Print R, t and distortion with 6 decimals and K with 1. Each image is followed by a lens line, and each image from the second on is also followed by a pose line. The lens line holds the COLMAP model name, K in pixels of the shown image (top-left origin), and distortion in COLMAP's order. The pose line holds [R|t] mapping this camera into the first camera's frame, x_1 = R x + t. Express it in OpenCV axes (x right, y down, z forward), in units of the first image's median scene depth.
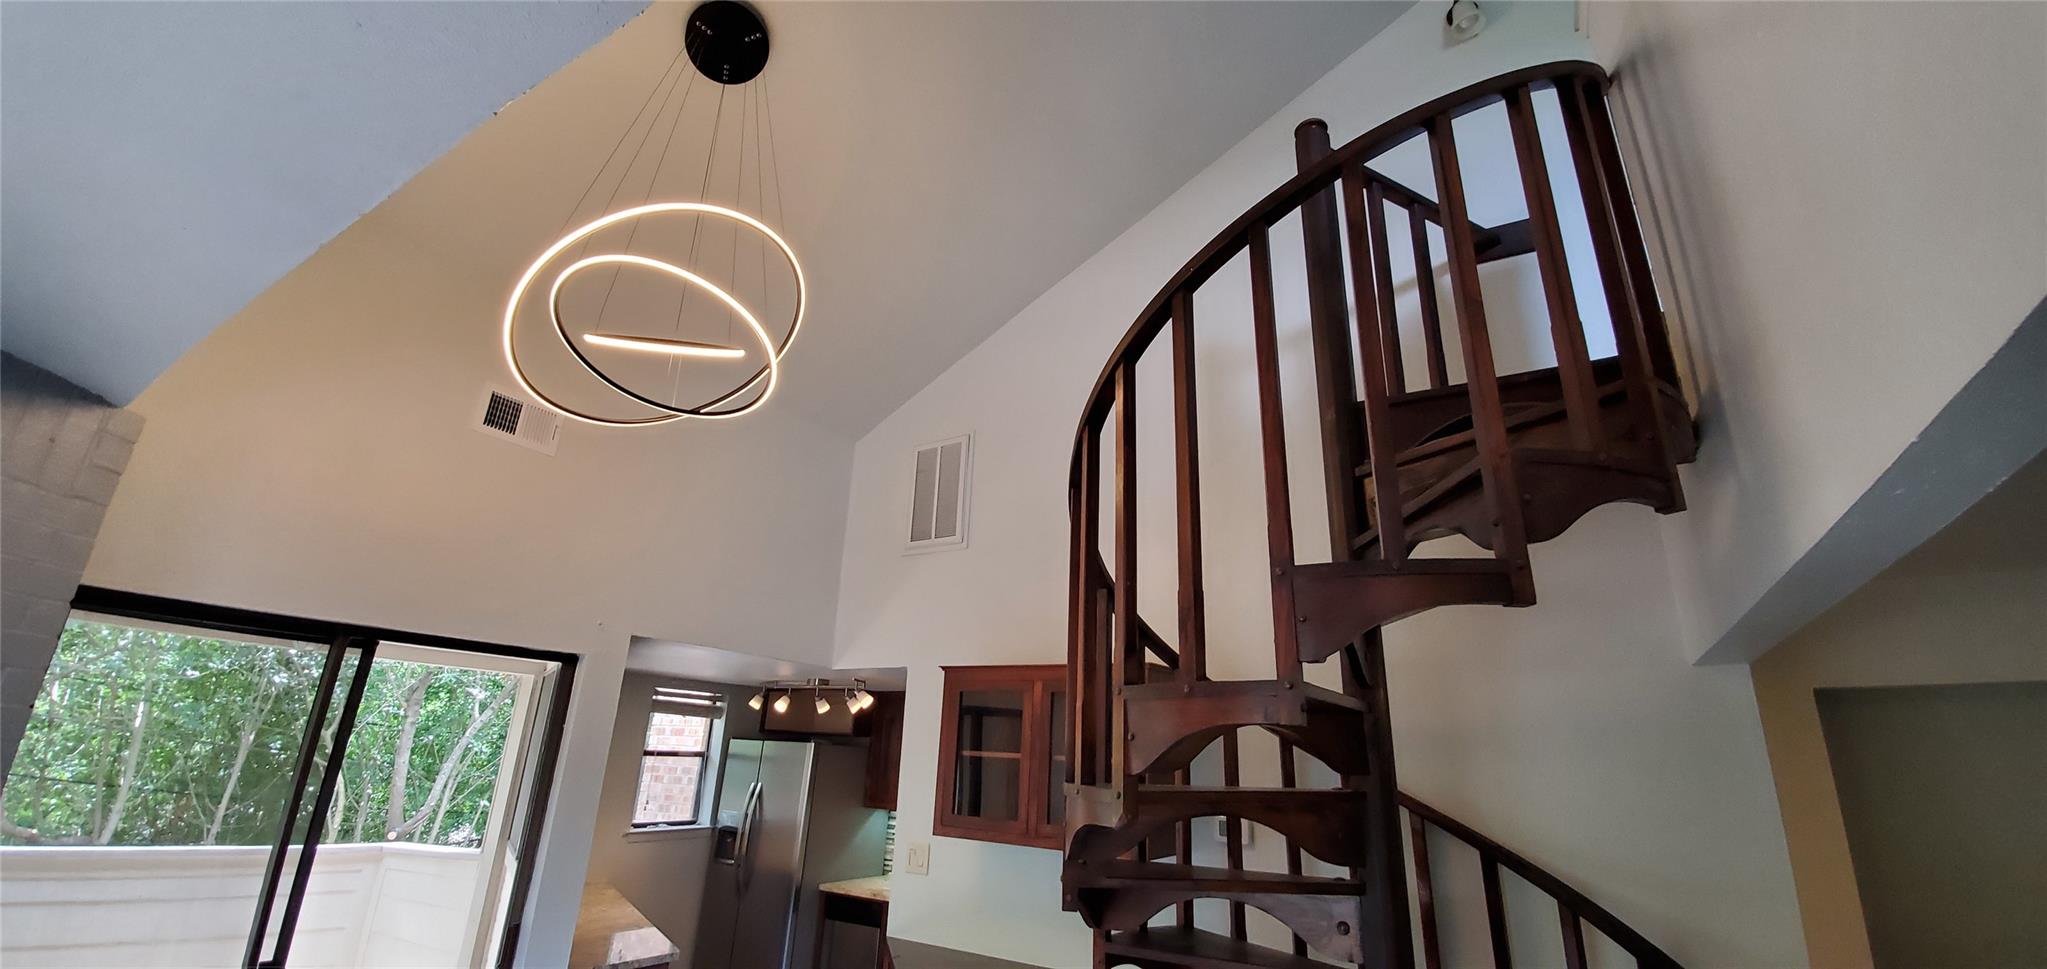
lens RADIAL K [[809.6, 0, 1027.7], [0, 809.6, 480.8], [0, 0, 1]] dist [-0.002946, -0.007693]
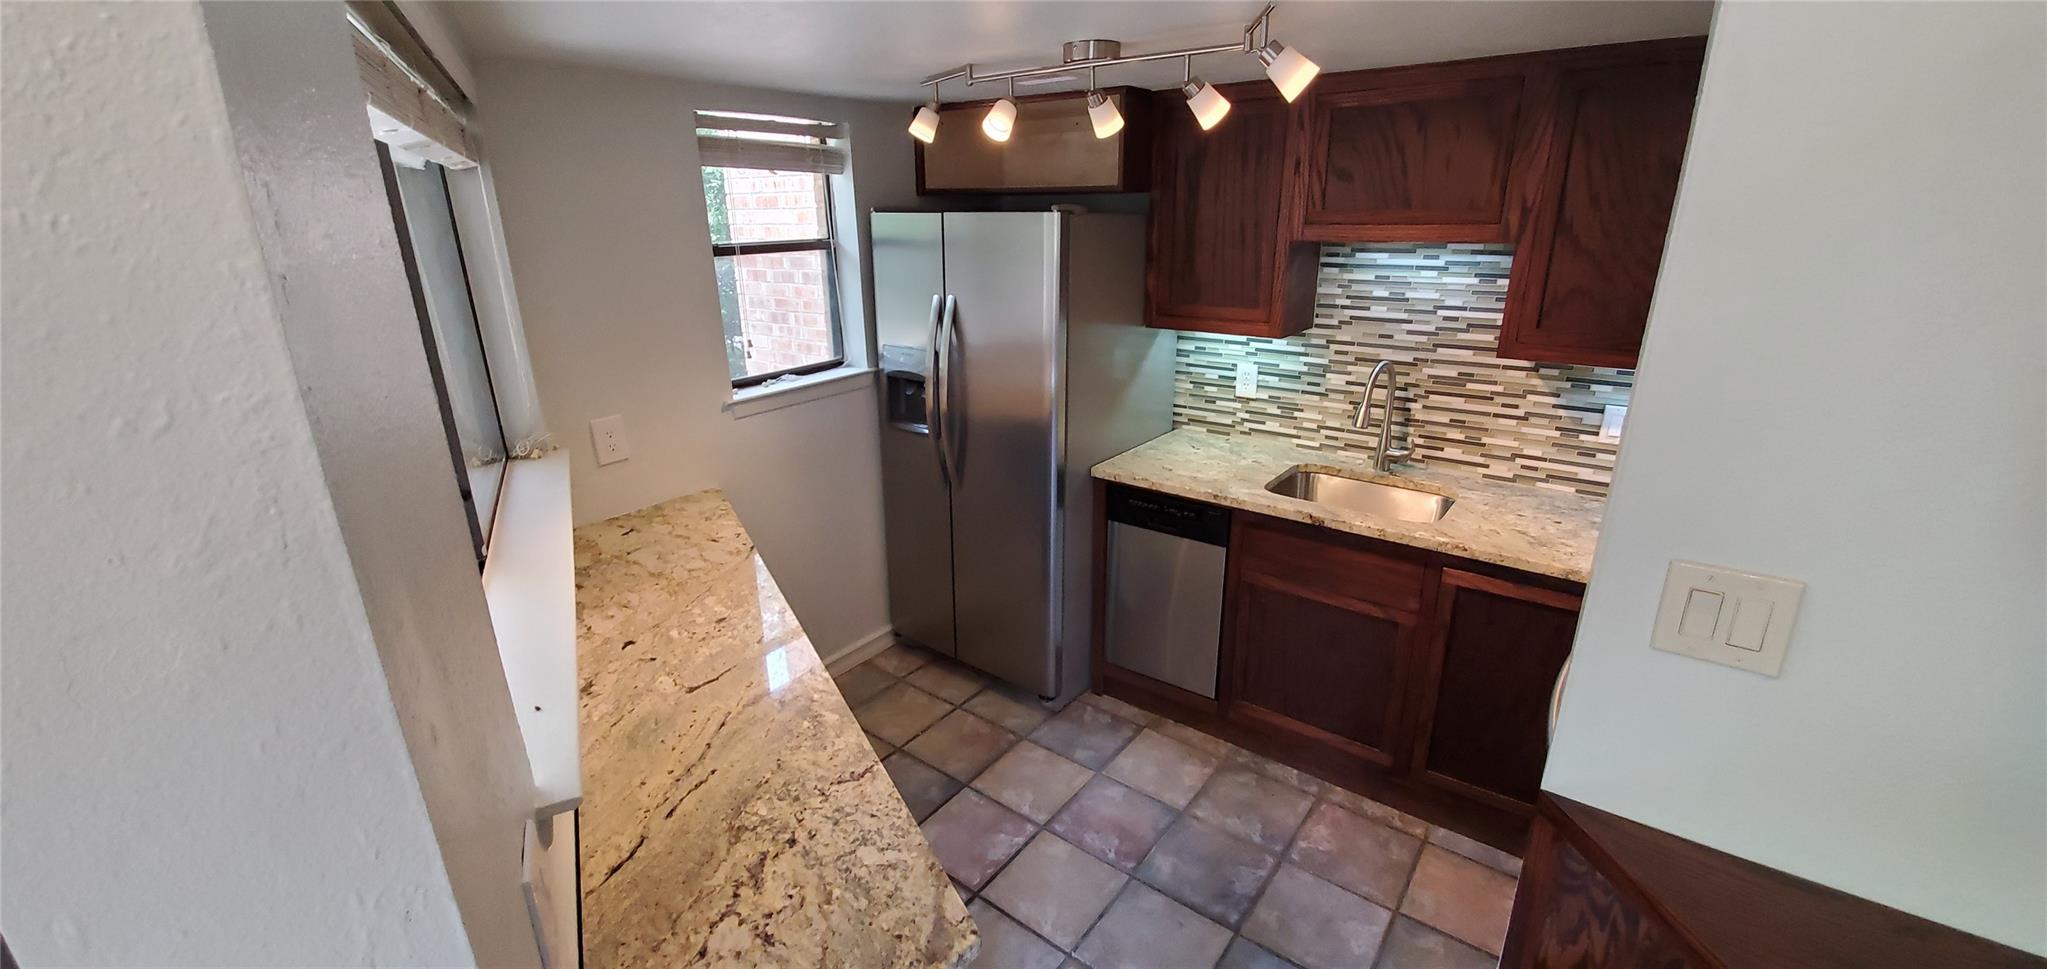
lens RADIAL K [[809.6, 0, 1029.7], [0, 809.6, 480.5], [0, 0, 1]] dist [-0.002946, -0.007693]
pose [[0.994295, -0.017808, -0.105170, -0.400022], [0.078090, 0.793174, 0.603968, 0.281844], [0.072663, -0.608735, 0.790039, 0.920655]]
